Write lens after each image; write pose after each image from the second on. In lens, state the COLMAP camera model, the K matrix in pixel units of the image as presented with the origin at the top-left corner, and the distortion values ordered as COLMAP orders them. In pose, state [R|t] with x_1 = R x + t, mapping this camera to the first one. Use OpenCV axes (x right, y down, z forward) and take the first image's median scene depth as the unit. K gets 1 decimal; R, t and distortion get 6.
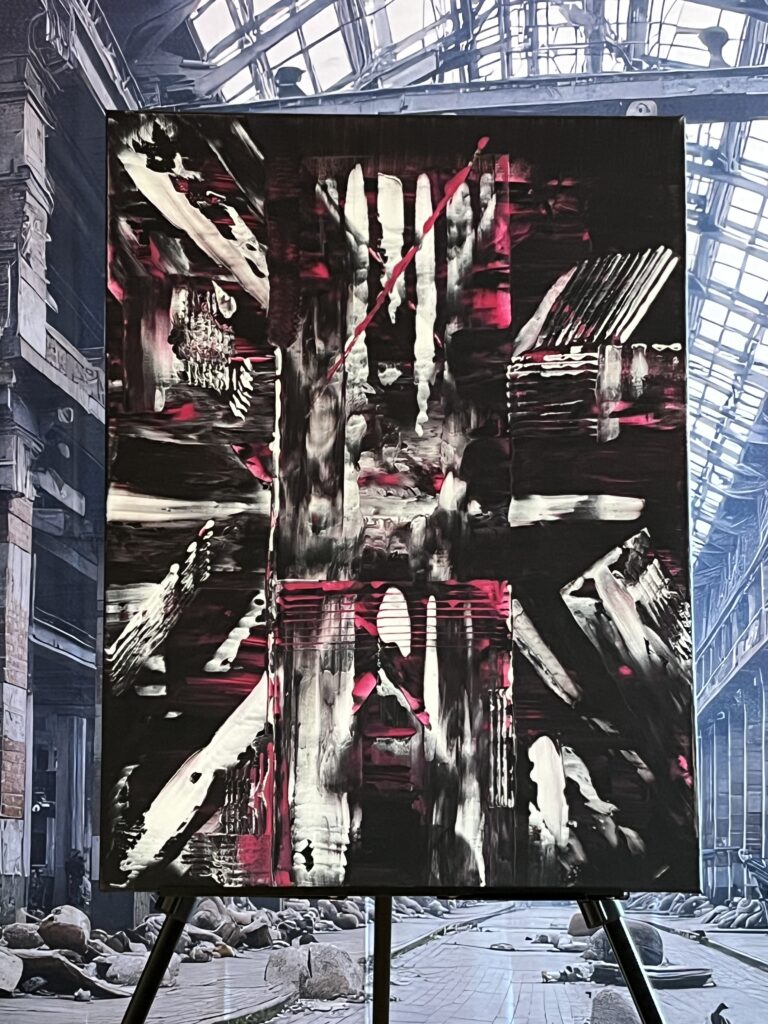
lens RADIAL K [[1972.2, 0, 384.0], [0, 1972.2, 512.0], [0, 0, 1]] dist [0.145132, -0.294378]
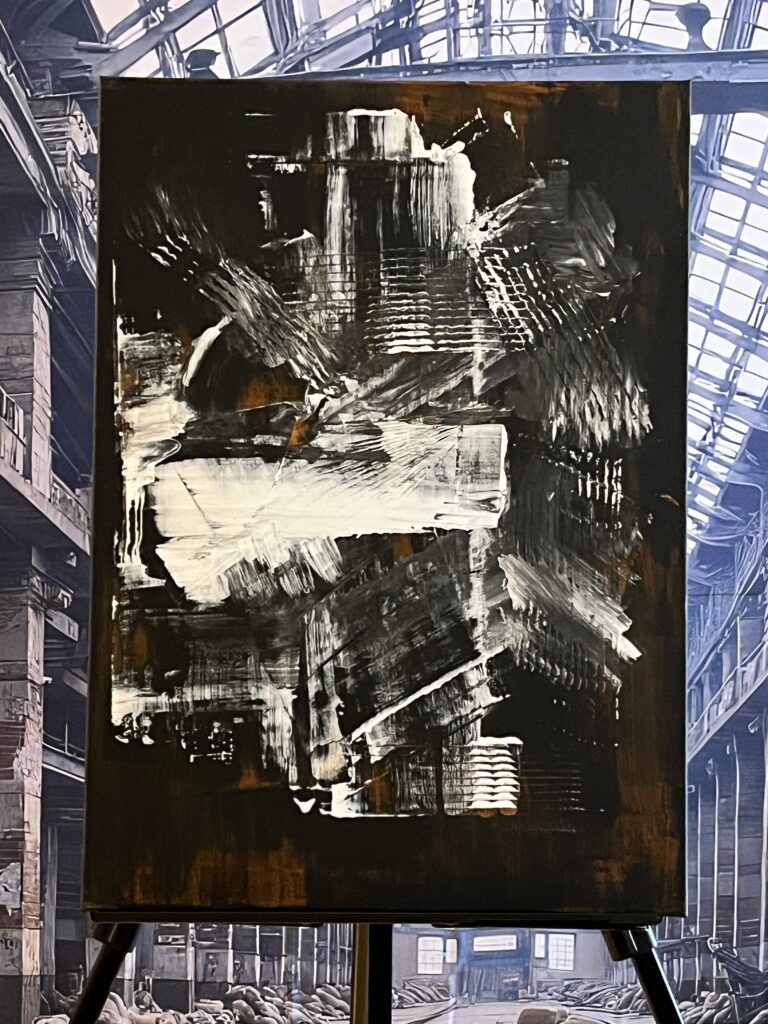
lens RADIAL K [[1817.1, 0, 380.7], [0, 1817.1, 478.3], [0, 0, 1]] dist [0.192588, -0.756476]
pose [[0.999309, 0.003355, 0.037023, 0.001239], [-0.002406, 0.999668, -0.025661, -0.014357], [-0.037096, 0.025554, 0.998985, 0.183078]]
